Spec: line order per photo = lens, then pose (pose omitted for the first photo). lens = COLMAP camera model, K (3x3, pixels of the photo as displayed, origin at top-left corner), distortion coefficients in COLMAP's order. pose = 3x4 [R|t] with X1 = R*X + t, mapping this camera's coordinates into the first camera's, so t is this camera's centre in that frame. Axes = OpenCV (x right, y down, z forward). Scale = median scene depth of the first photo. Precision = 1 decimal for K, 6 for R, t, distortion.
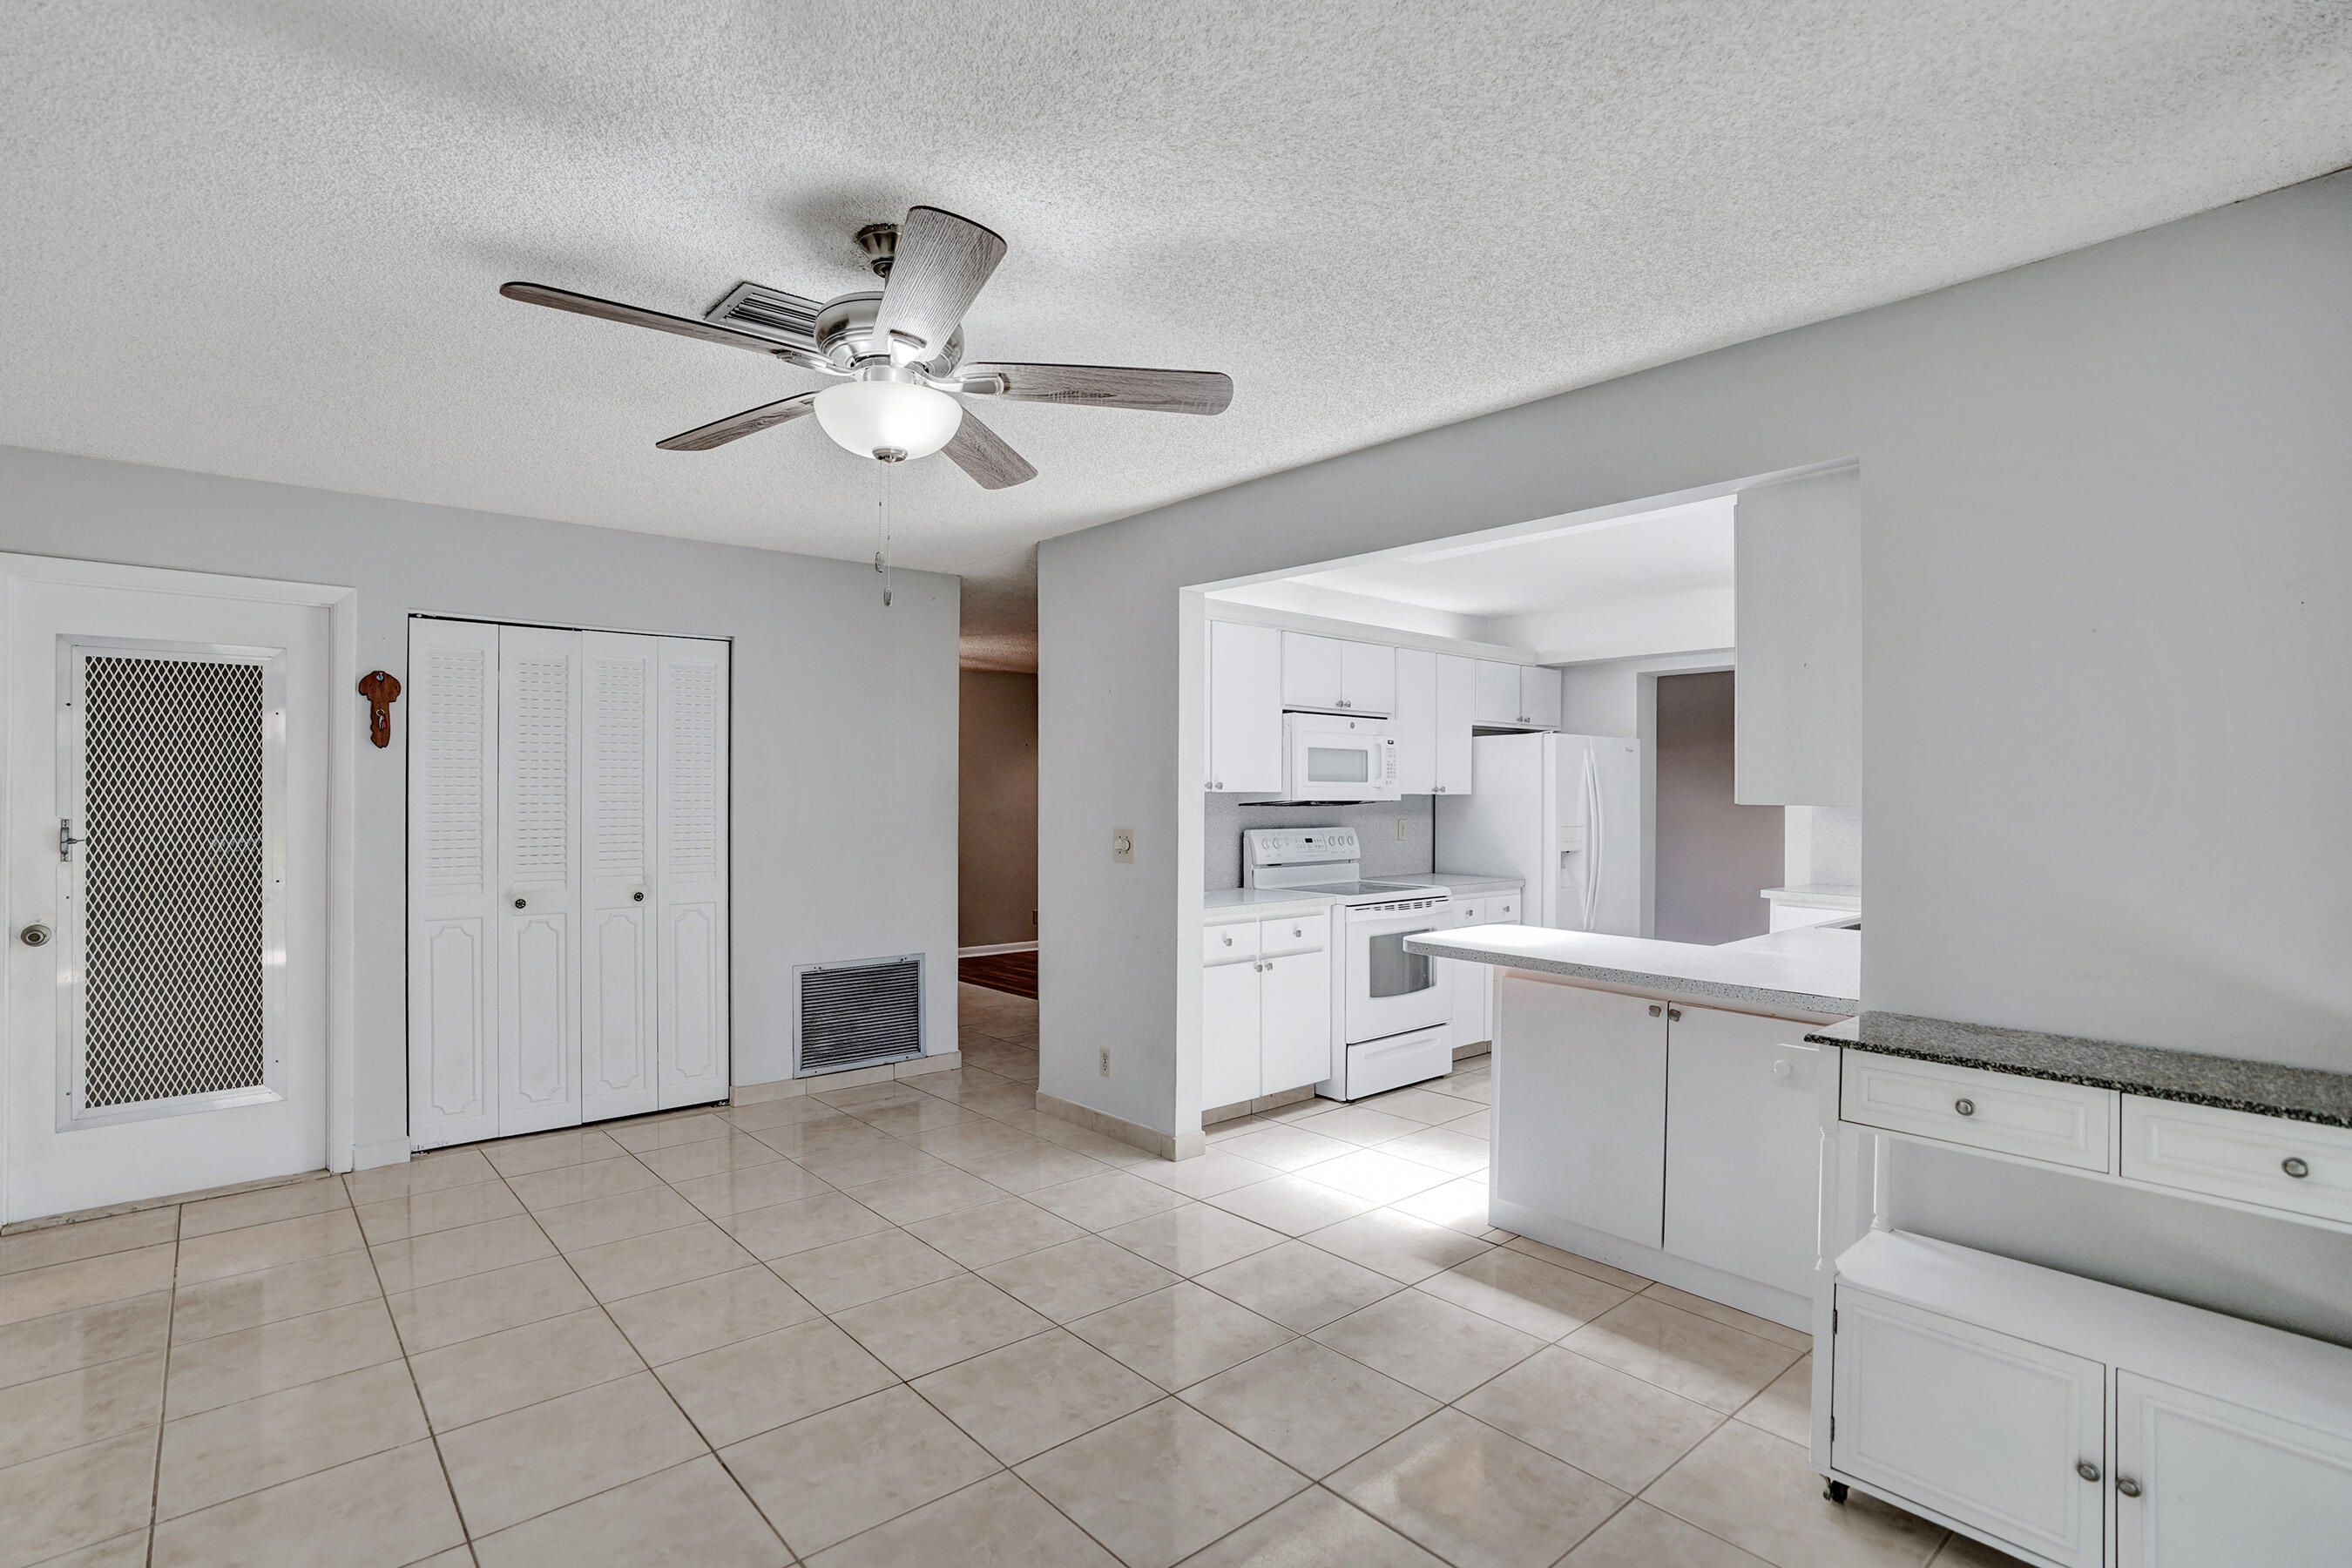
lens RADIAL K [[1124.4, 0, 1159.0], [0, 1124.4, 785.1], [0, 0, 1]] dist [-0.075585, 0.040048]
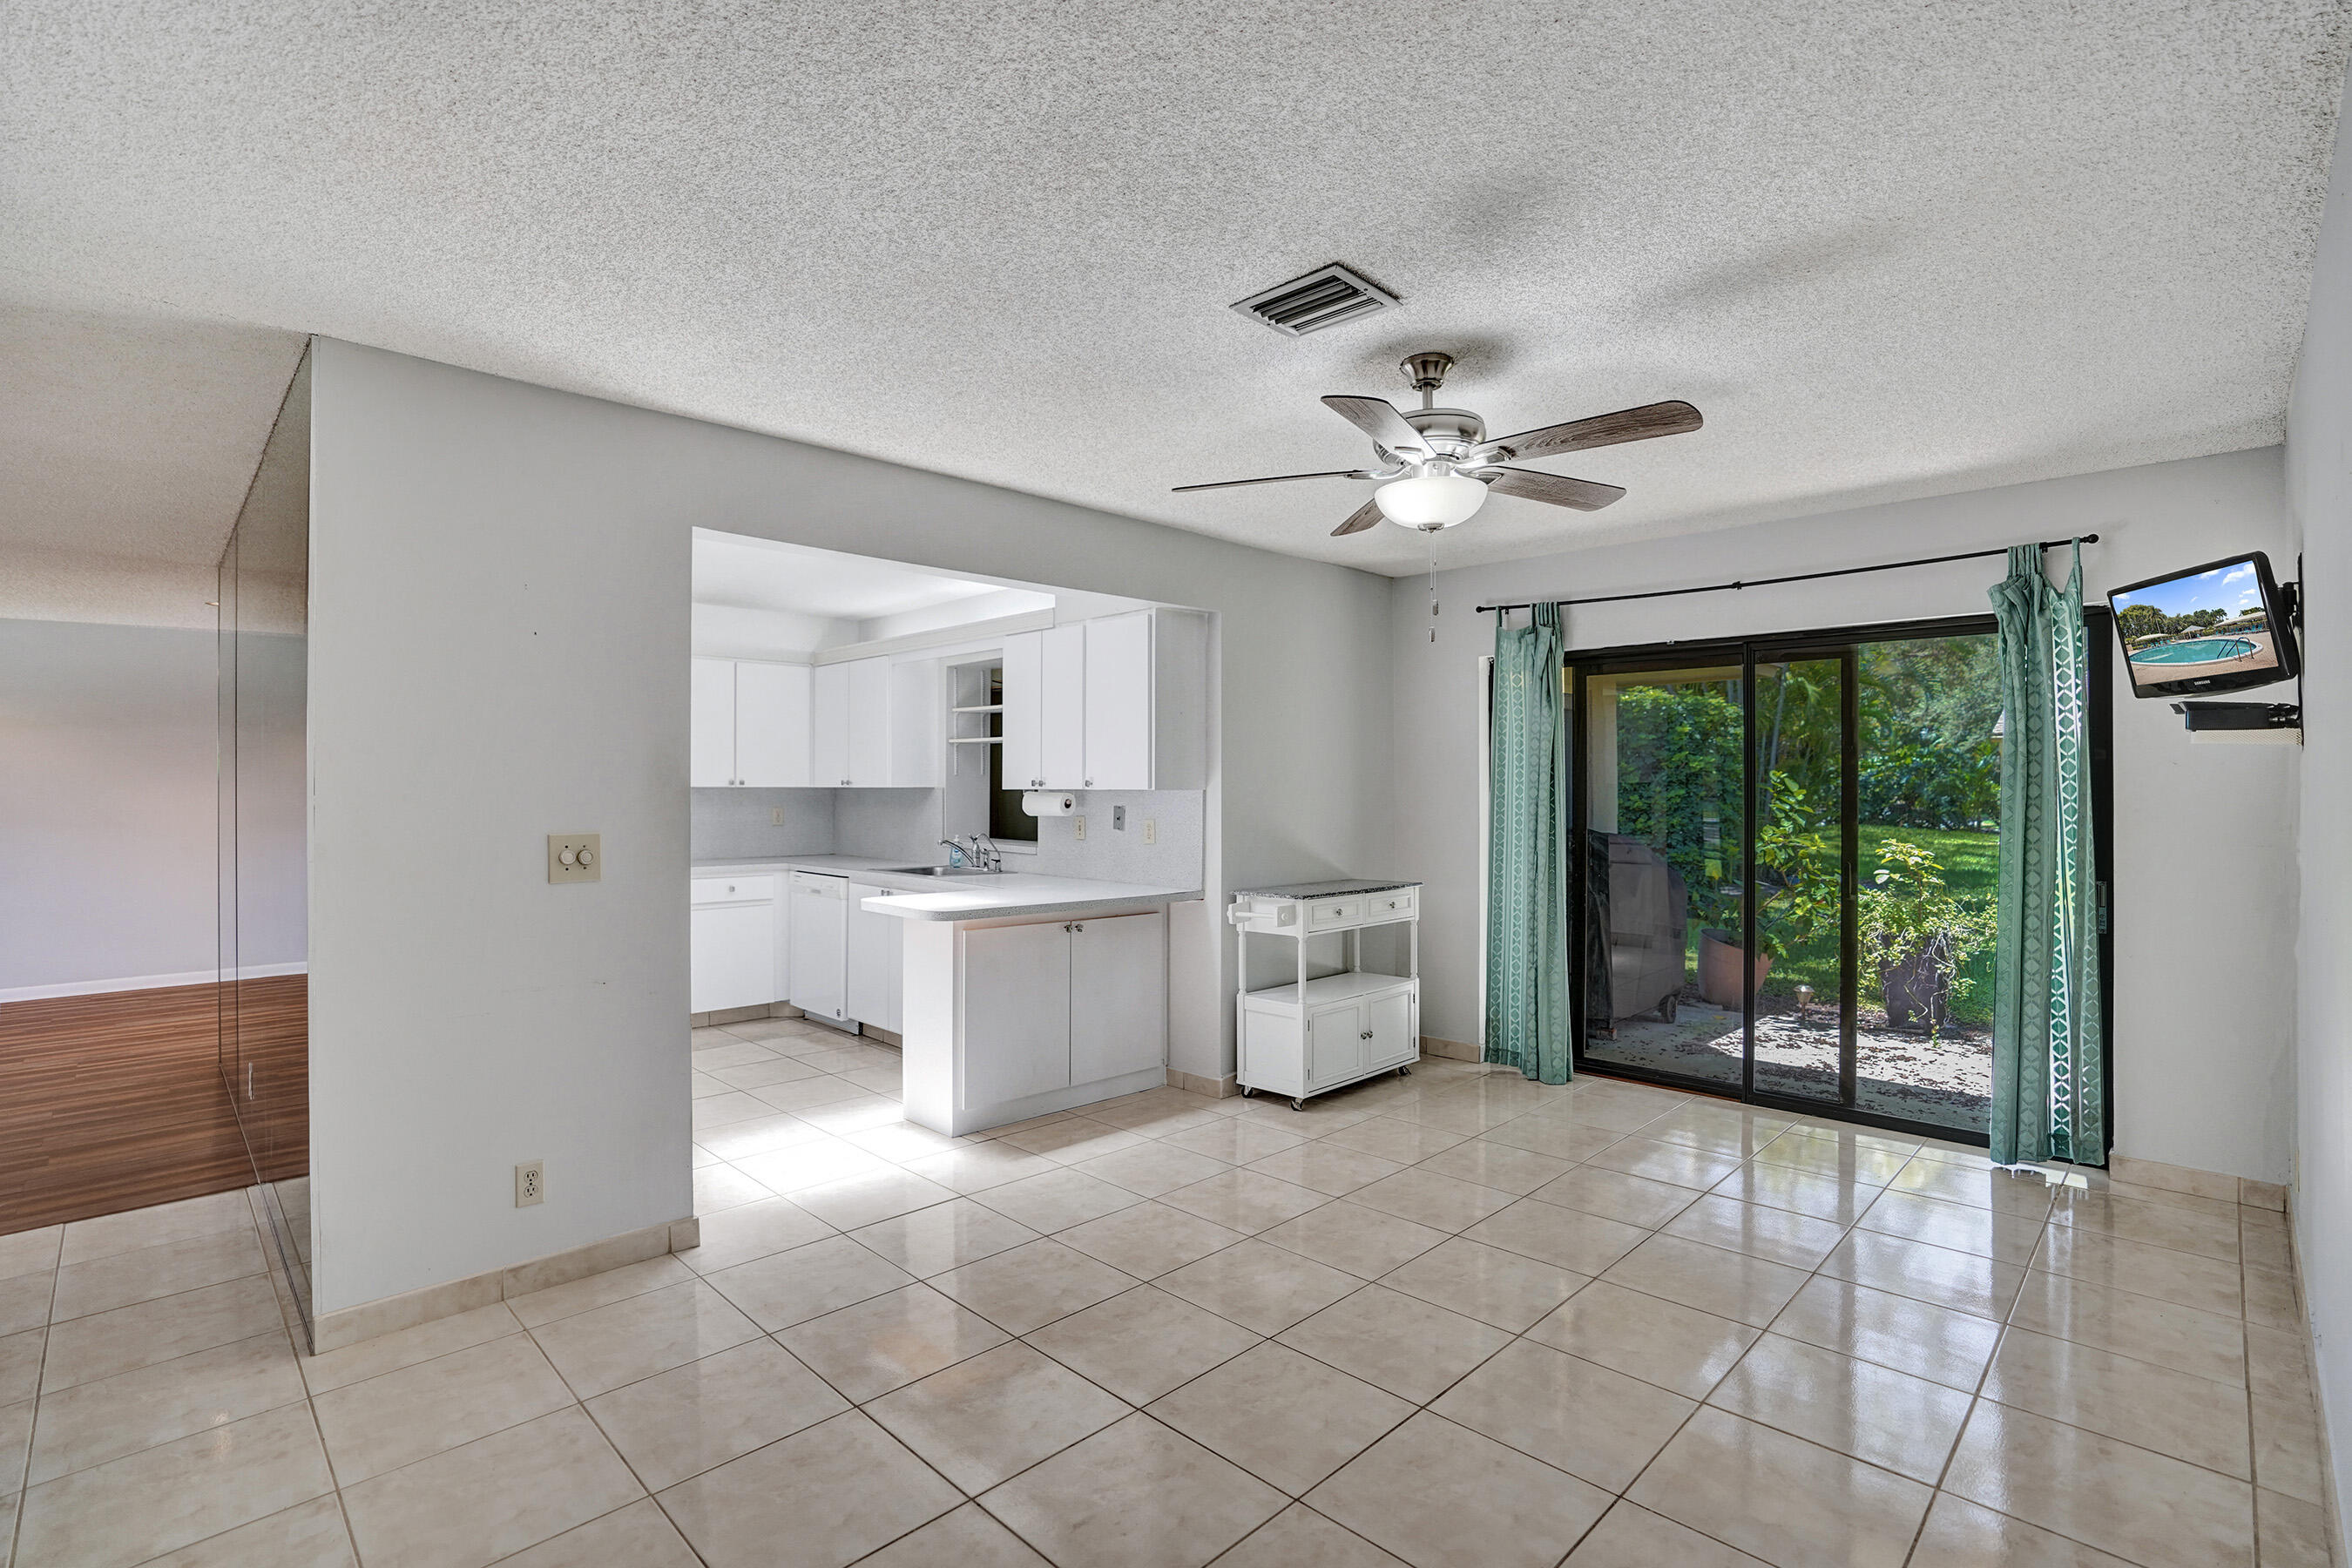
lens RADIAL K [[1086.4, 0, 1184.0], [0, 1086.4, 786.5], [0, 0, 1]] dist [-0.034123, 0.000592]
pose [[-0.068991, -0.005242, 0.997604, -0.618496], [-0.008598, 0.999952, 0.004659, 0.002007], [-0.997580, -0.008256, -0.069033, 0.566974]]
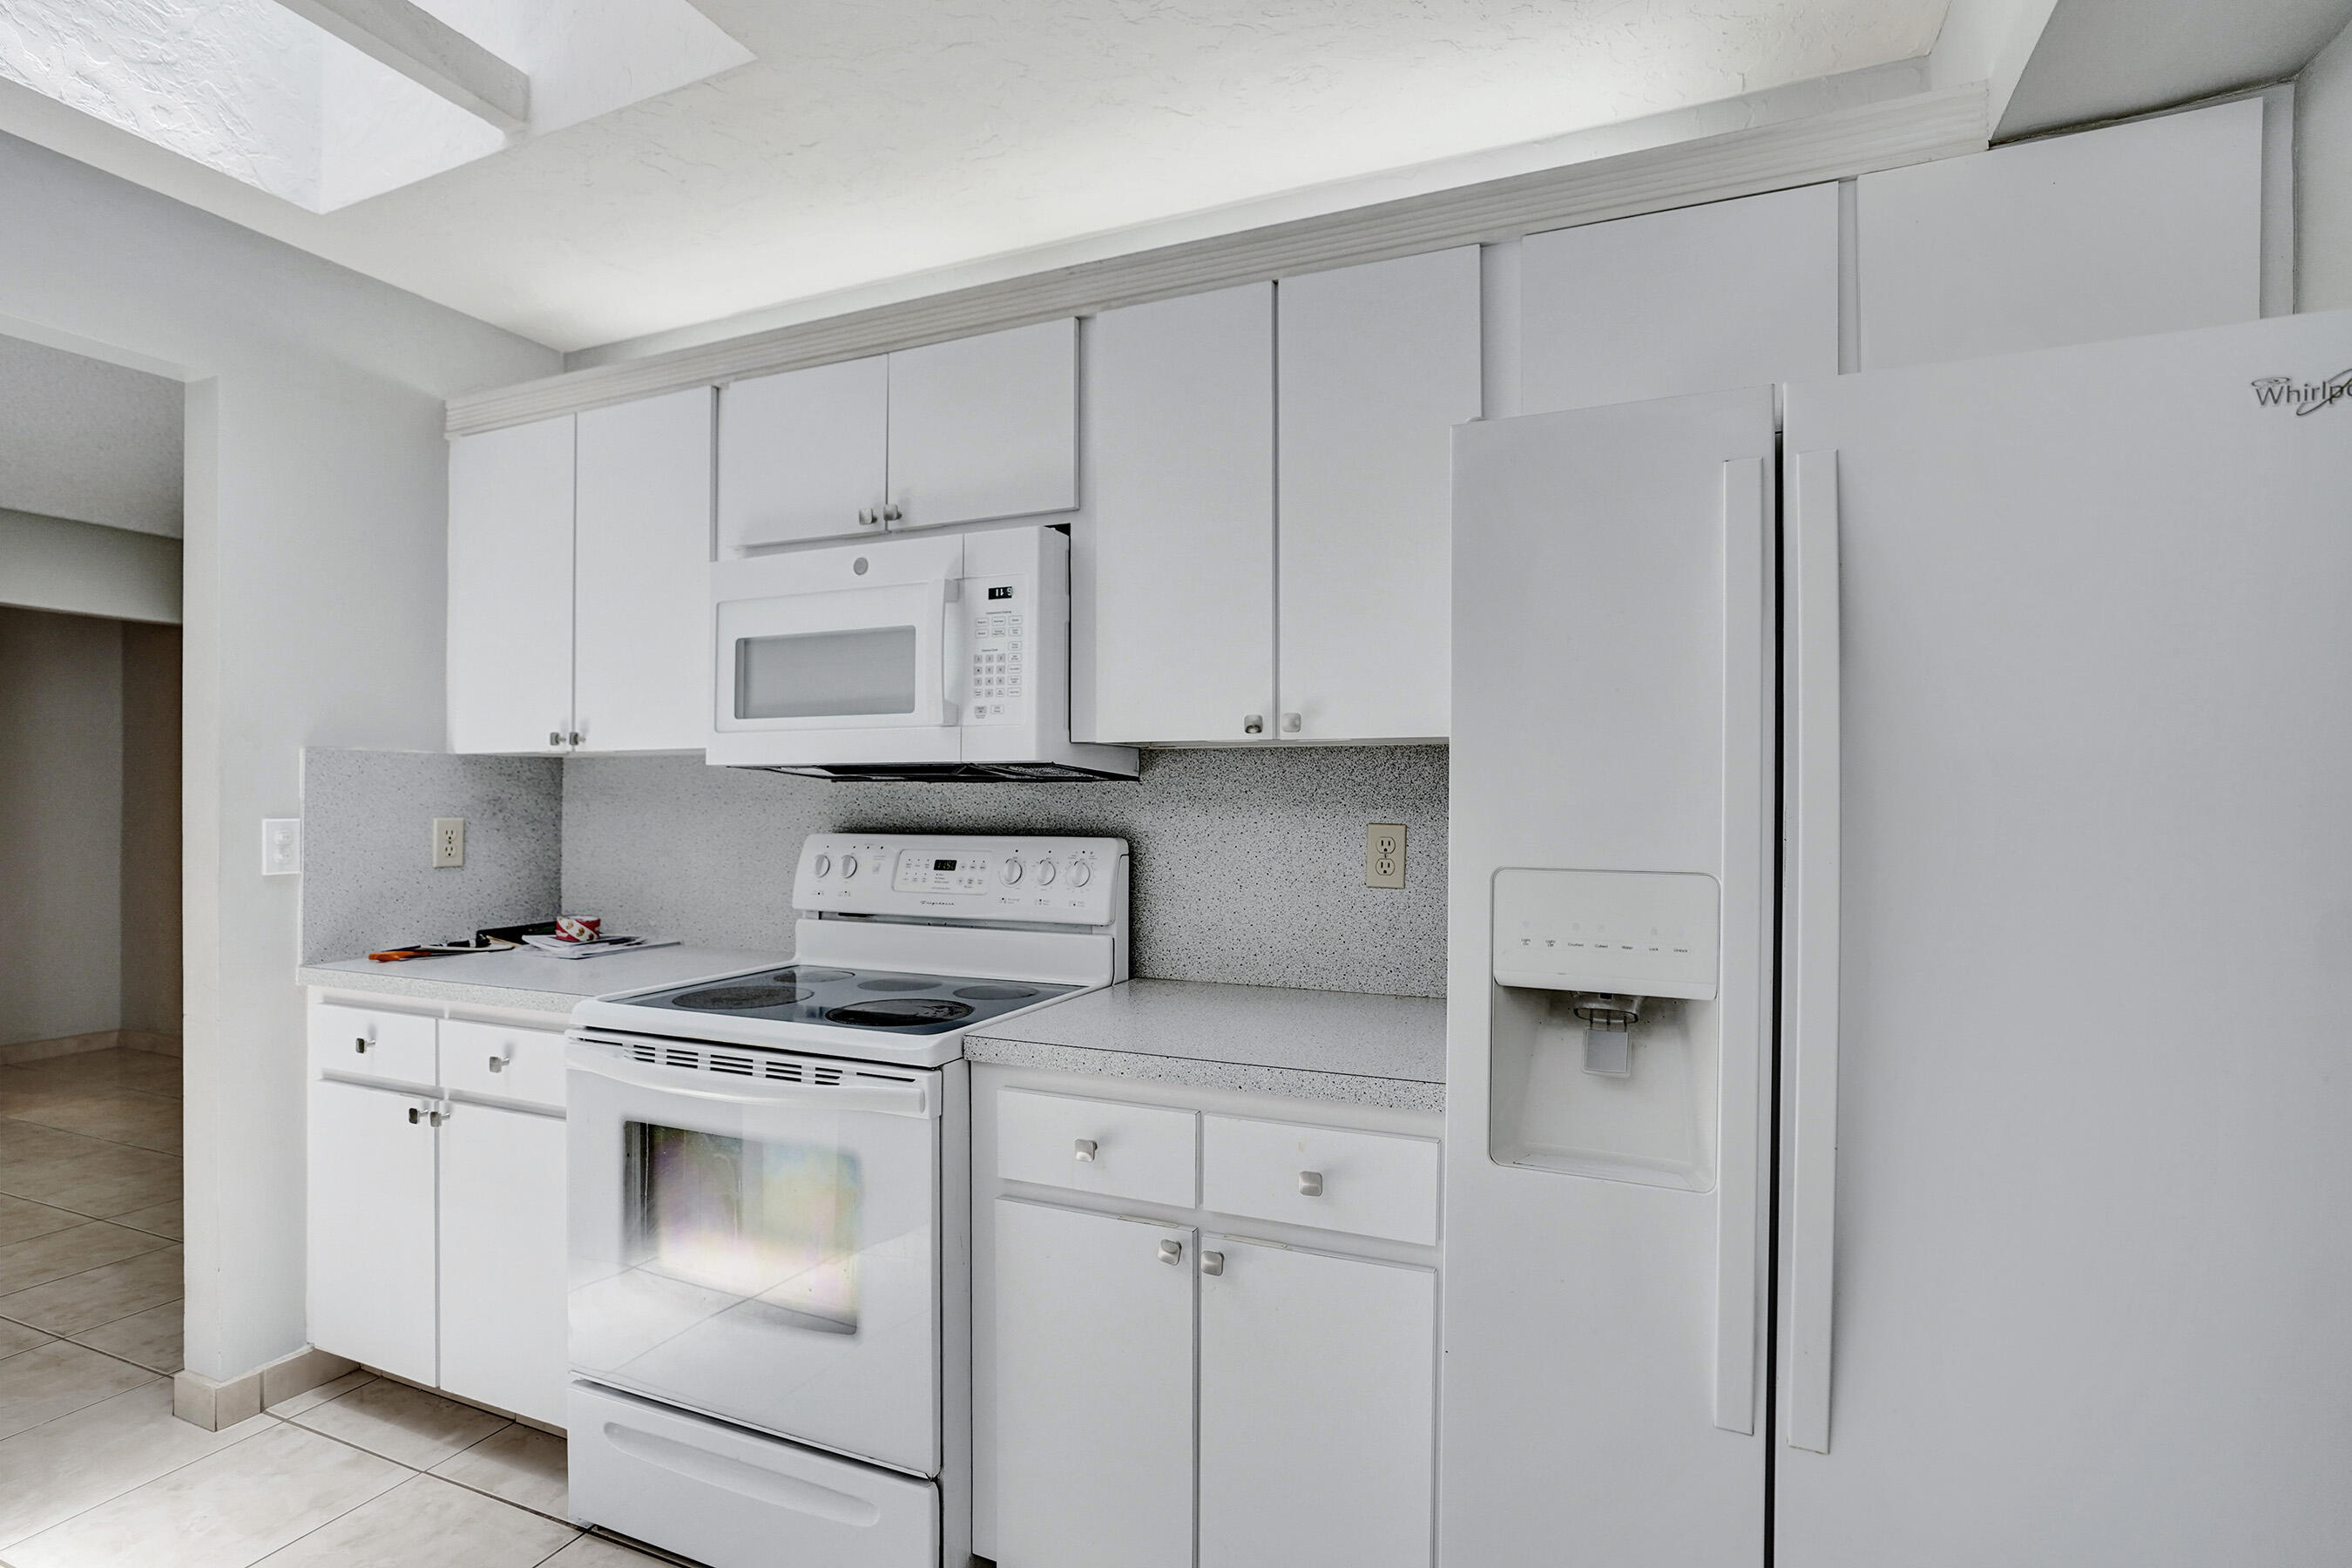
lens RADIAL K [[1126.2, 0, 1172.4], [0, 1126.2, 800.0], [0, 0, 1]] dist [-0.003832, 0.000928]
pose [[0.430274, -0.000596, -0.902698, 0.586740], [0.005667, 0.999982, 0.002041, 0.026909], [0.902680, -0.005993, 0.430270, 0.967021]]
